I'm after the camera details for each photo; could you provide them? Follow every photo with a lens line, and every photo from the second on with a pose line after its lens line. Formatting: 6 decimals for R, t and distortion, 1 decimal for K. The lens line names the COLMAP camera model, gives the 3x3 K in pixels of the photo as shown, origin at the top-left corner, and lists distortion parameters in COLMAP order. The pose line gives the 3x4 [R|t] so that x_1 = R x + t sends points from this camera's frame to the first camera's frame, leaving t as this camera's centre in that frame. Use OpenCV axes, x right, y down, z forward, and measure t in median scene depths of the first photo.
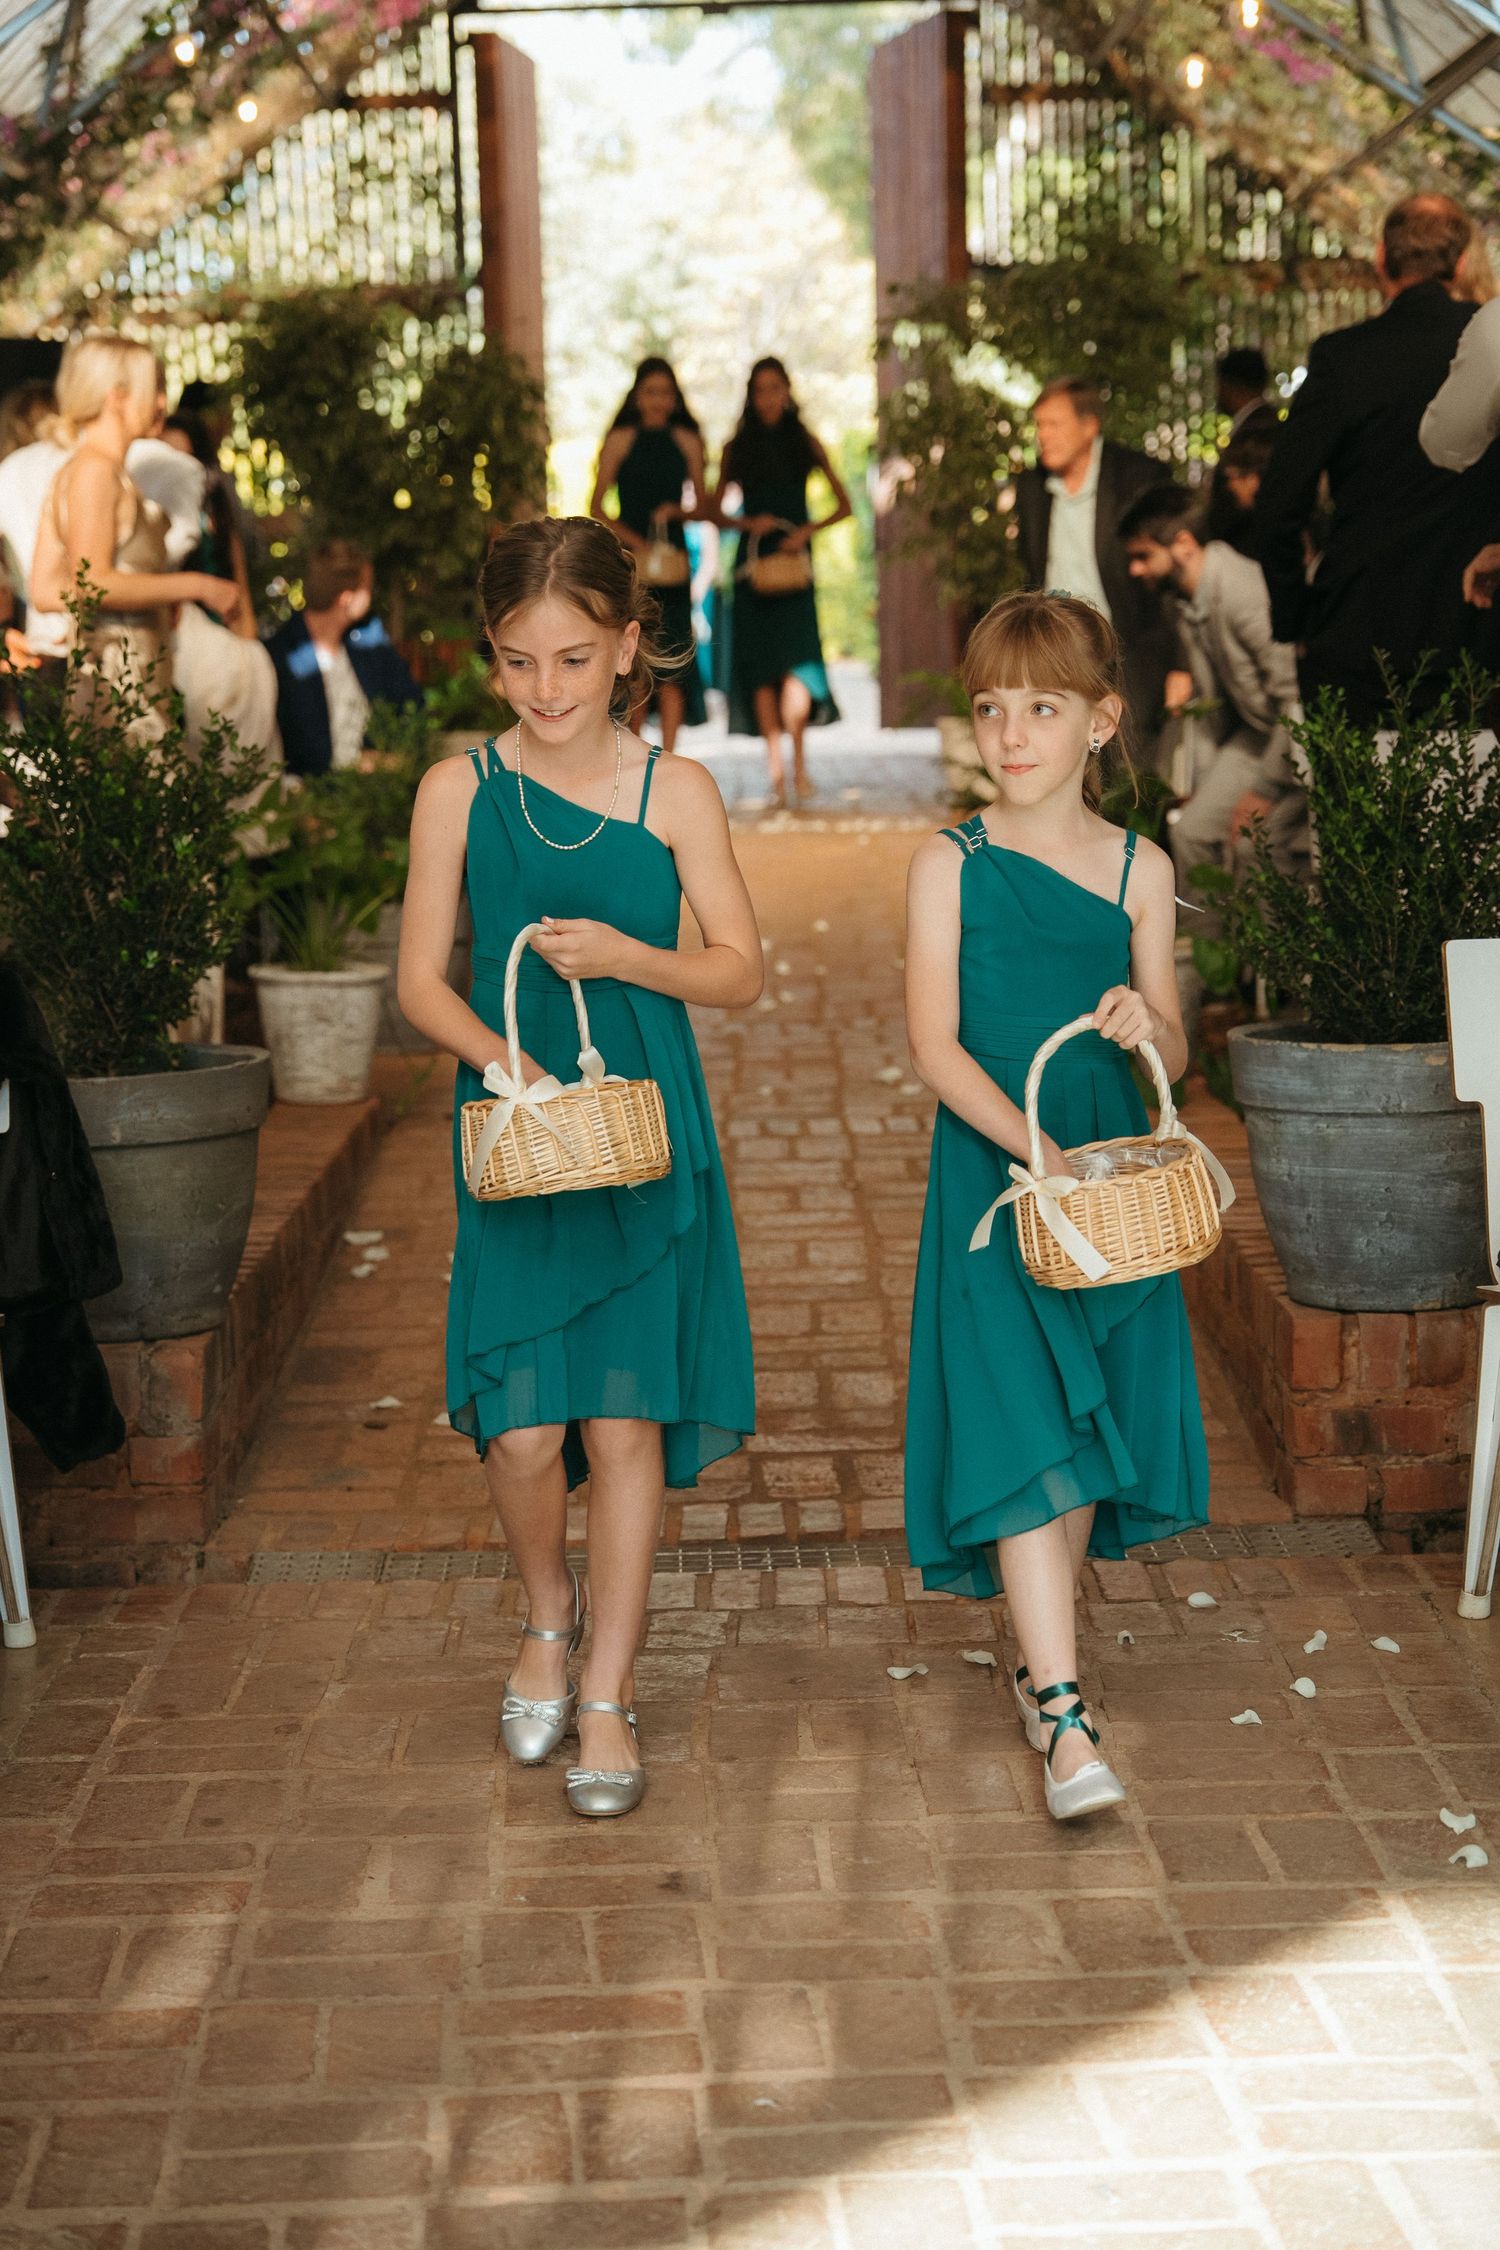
lens RADIAL K [[3660.7, 0, 750.0], [0, 3660.7, 1125.0], [0, 0, 1]] dist [0.007569, 0.129220]
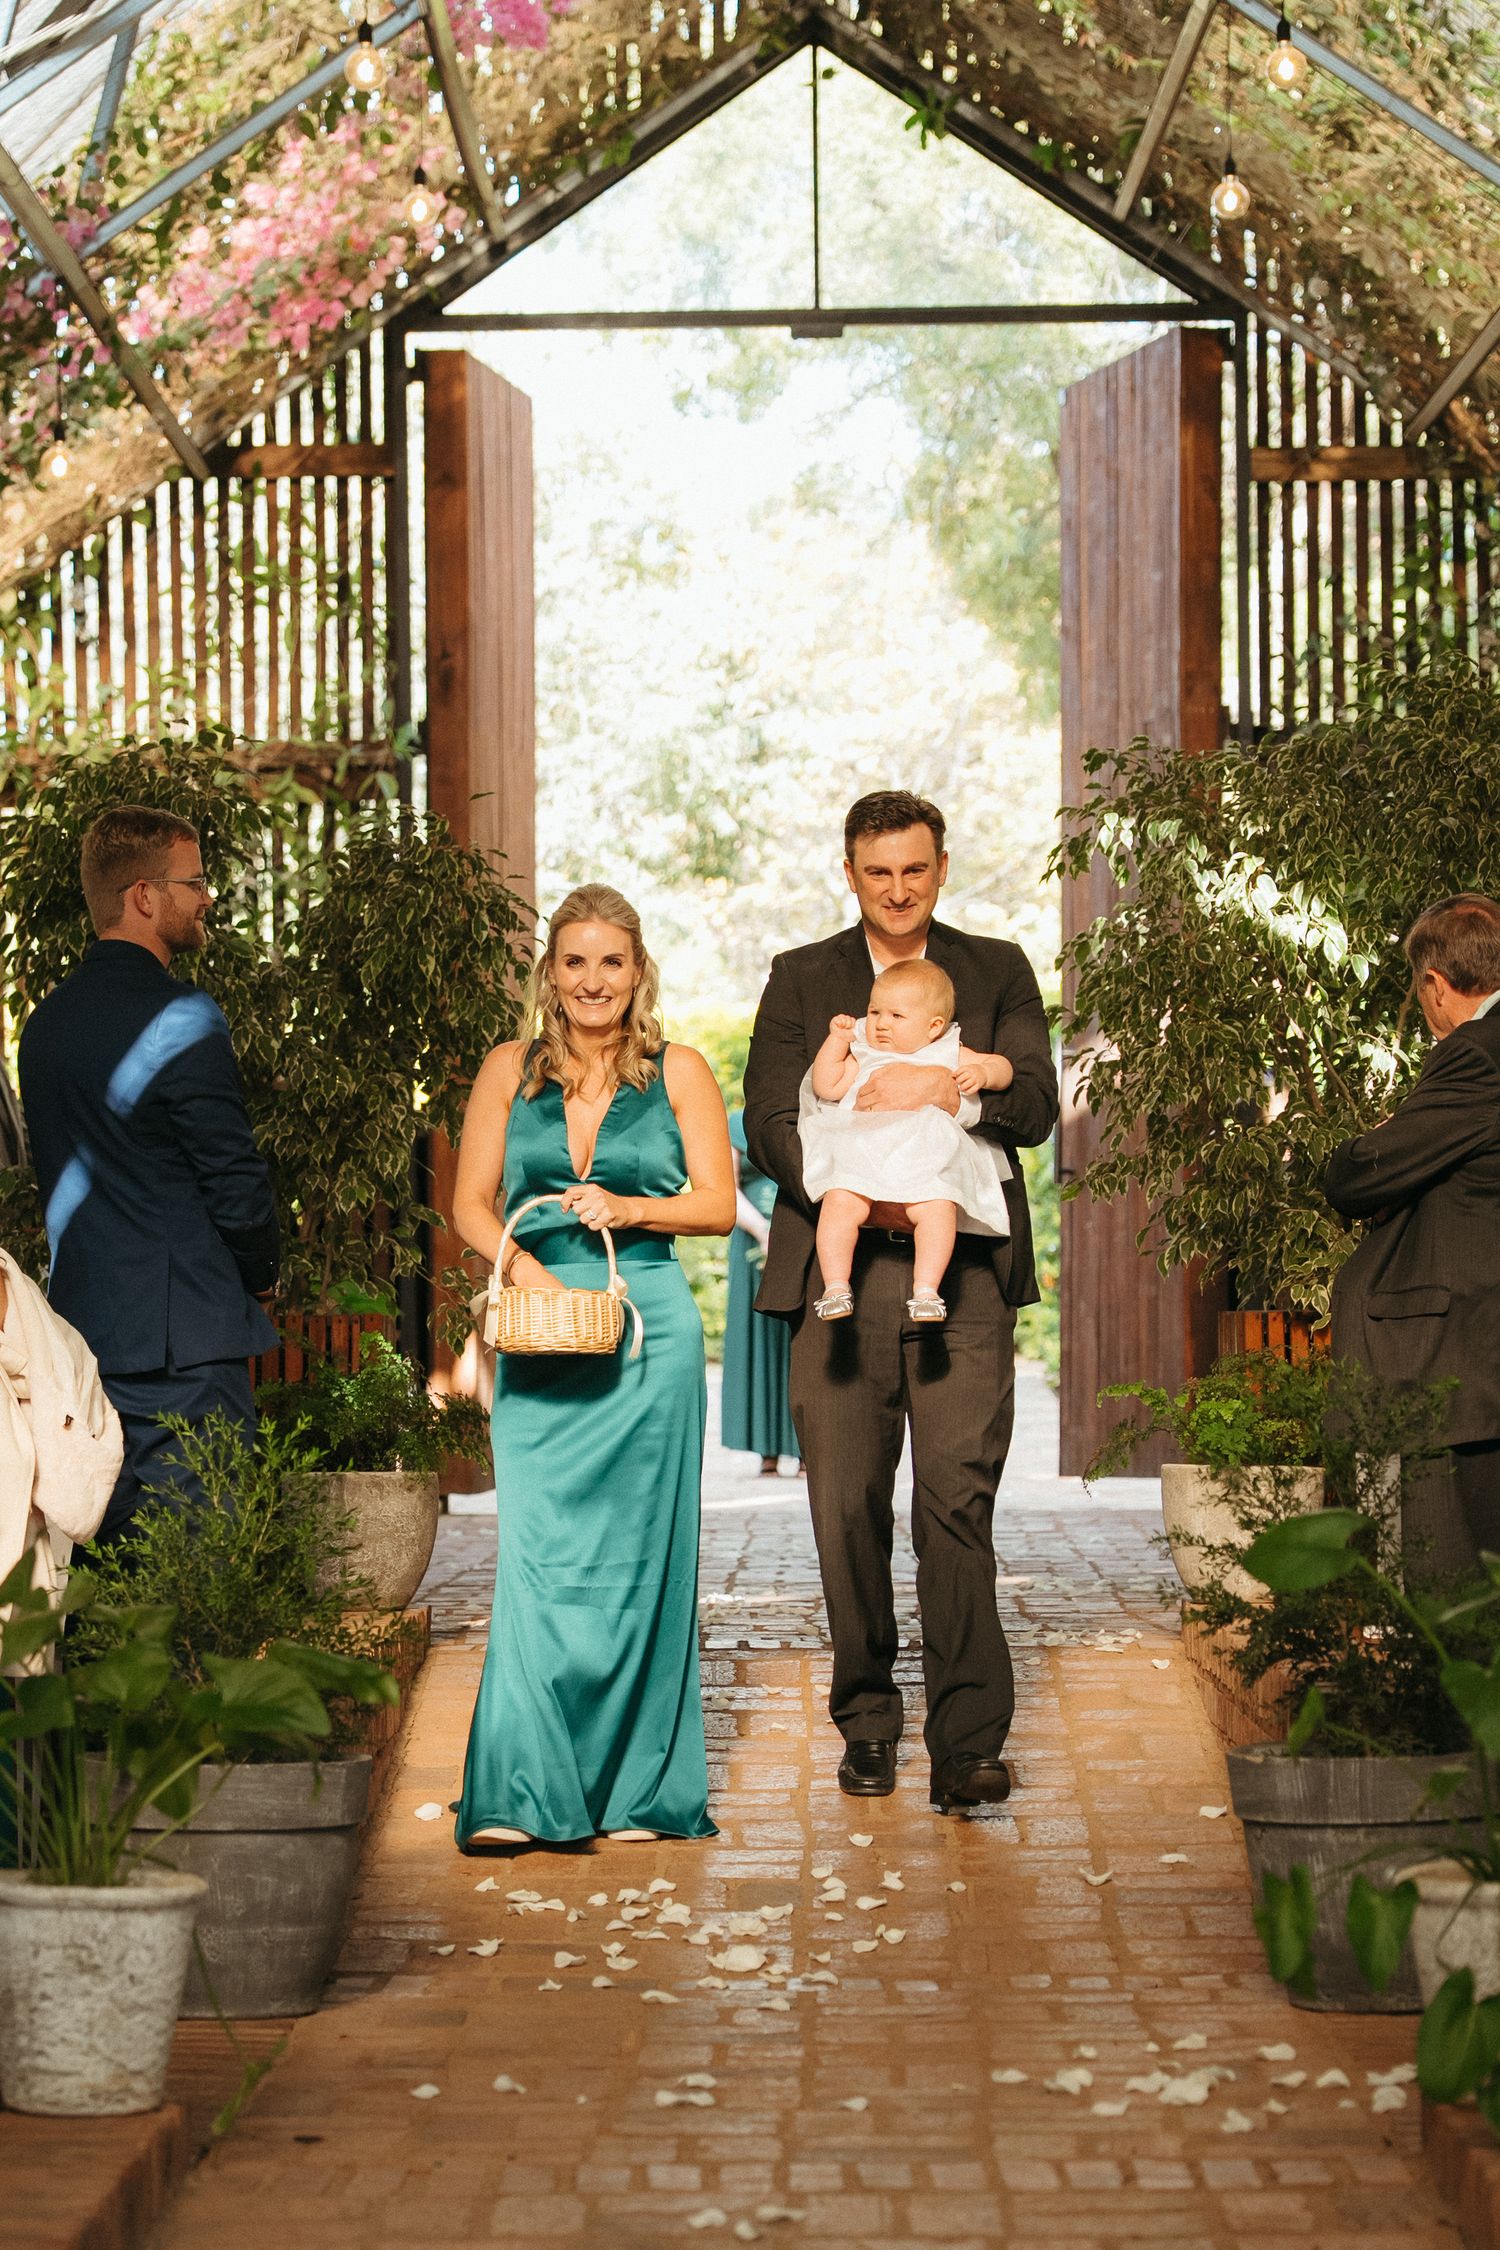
lens RADIAL K [[5830.3, 0, 703.4], [0, 5830.3, 1242.2], [0, 0, 1]] dist [0.090215, 0.021606]
pose [[0.999462, 0.018118, -0.027337, 0.001528], [-0.021873, 0.989337, -0.143989, -0.005654], [0.024437, 0.144510, 0.989202, 0.037719]]
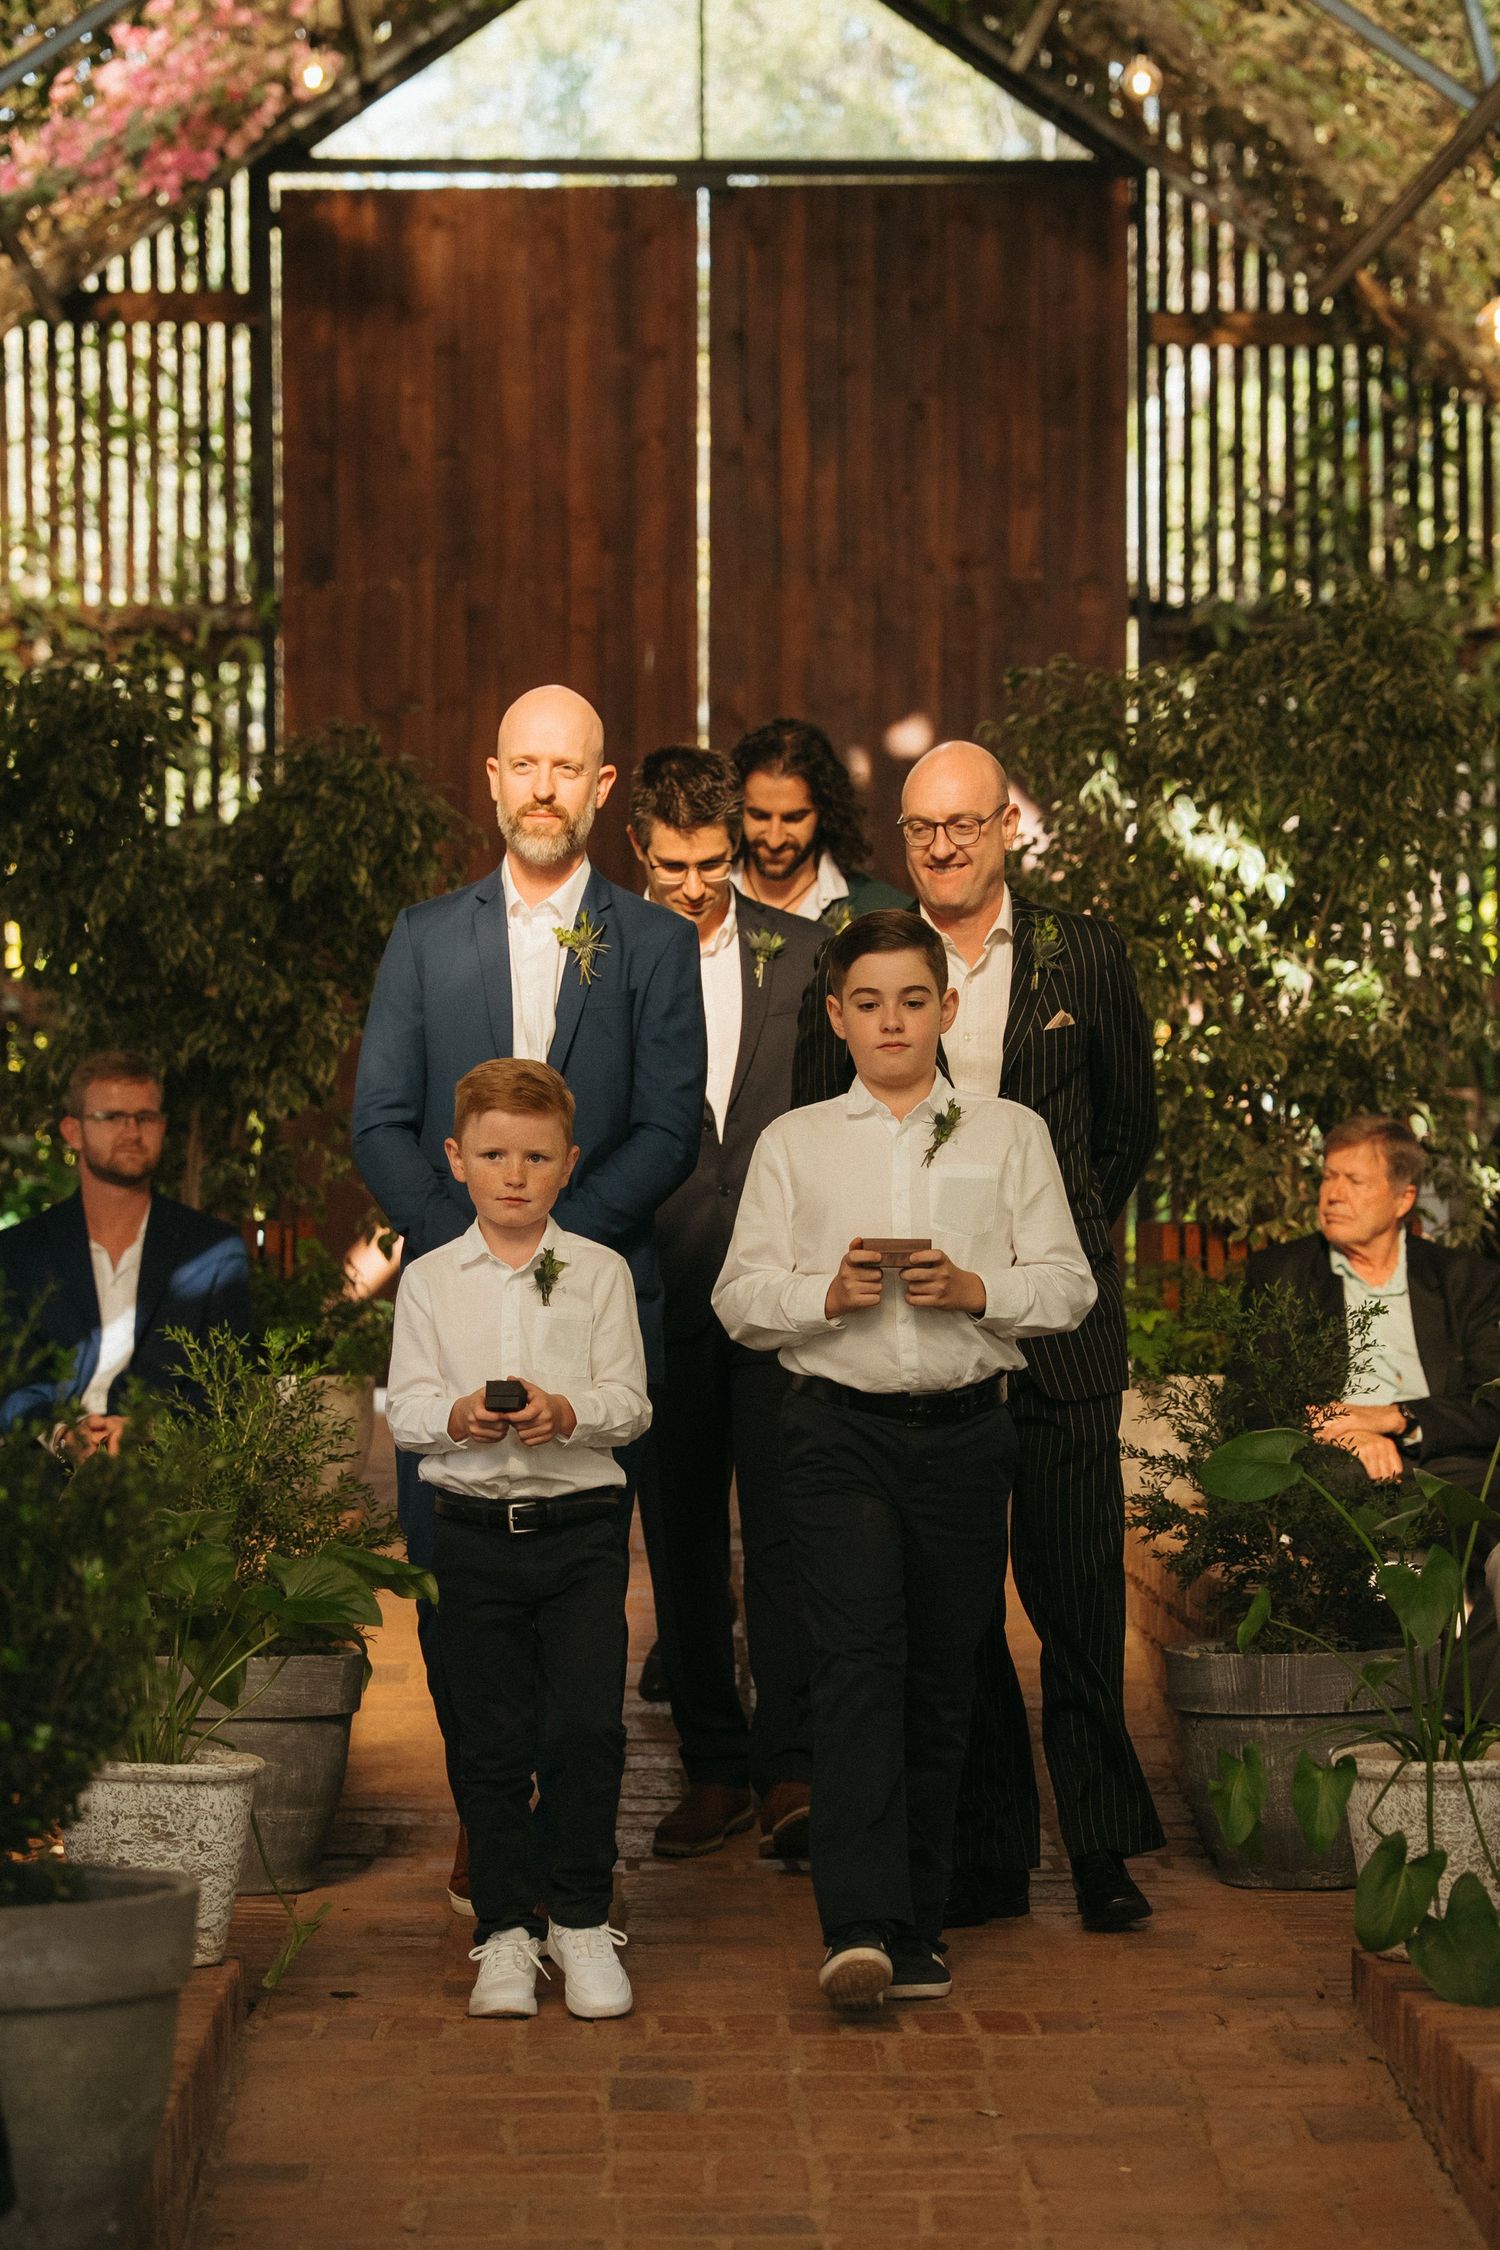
lens RADIAL K [[6769.3, 0, 831.1], [0, 6769.3, 1281.1], [0, 0, 1]] dist [0.147636, -0.141254]
pose [[0.999228, 0.025100, 0.030234, -0.018442], [-0.021447, 0.993062, -0.115617, 0.004504], [-0.032926, 0.114880, 0.992834, -0.091971]]
